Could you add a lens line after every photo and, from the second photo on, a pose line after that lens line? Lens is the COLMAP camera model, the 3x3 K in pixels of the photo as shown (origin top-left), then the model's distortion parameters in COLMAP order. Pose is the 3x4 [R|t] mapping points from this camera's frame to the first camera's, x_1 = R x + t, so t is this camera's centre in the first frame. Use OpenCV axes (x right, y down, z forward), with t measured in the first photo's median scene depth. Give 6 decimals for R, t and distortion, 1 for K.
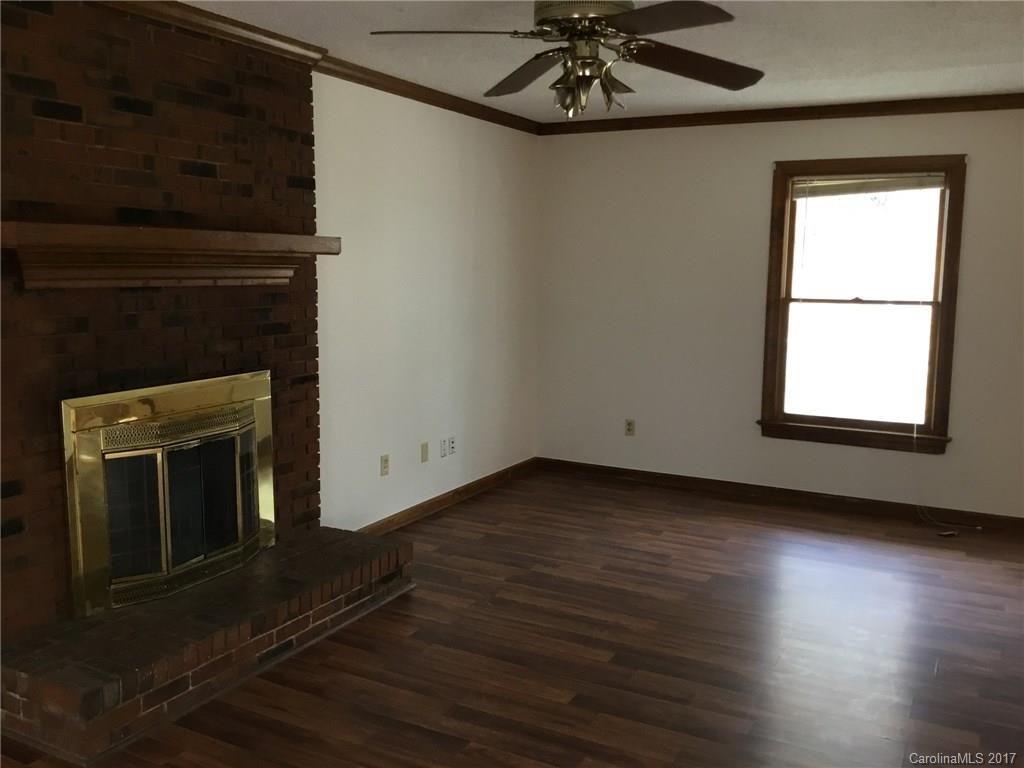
lens RADIAL K [[921.1, 0, 514.8], [0, 921.1, 385.5], [0, 0, 1]] dist [0.122437, -0.244785]
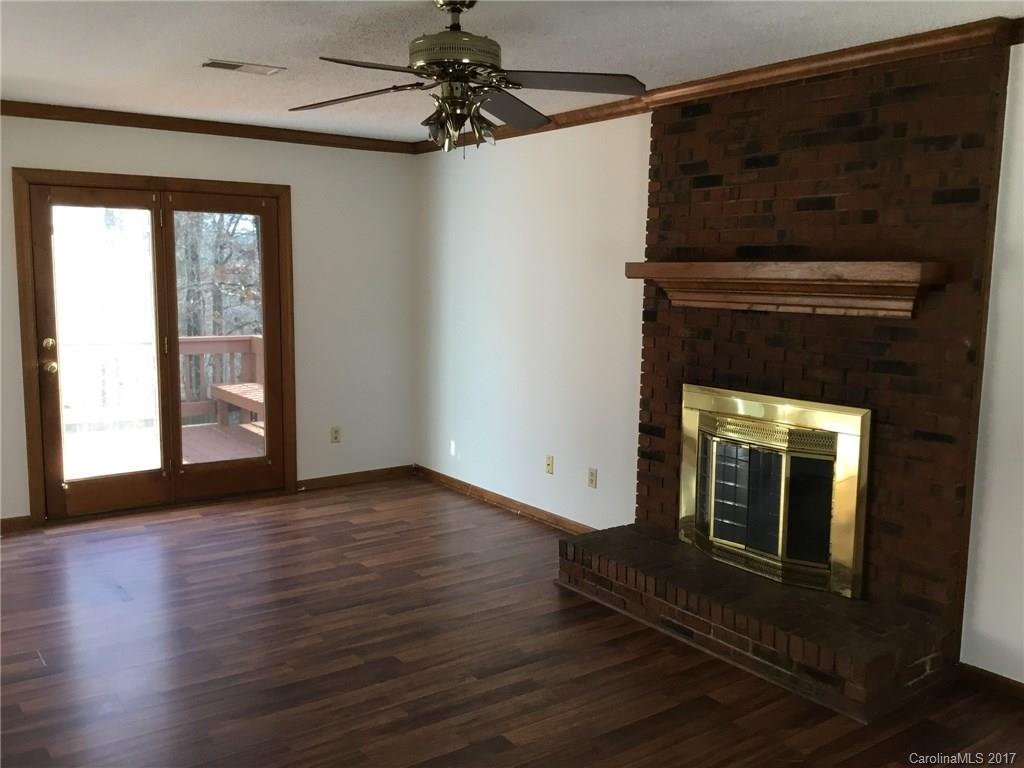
lens RADIAL K [[921.1, 0, 514.8], [0, 921.1, 385.5], [0, 0, 1]] dist [0.122437, -0.244785]
pose [[-0.450306, 0.093767, -0.887937, 0.782307], [-0.137742, 0.975270, 0.172844, -0.166917], [0.882186, 0.200139, -0.426254, 1.195861]]
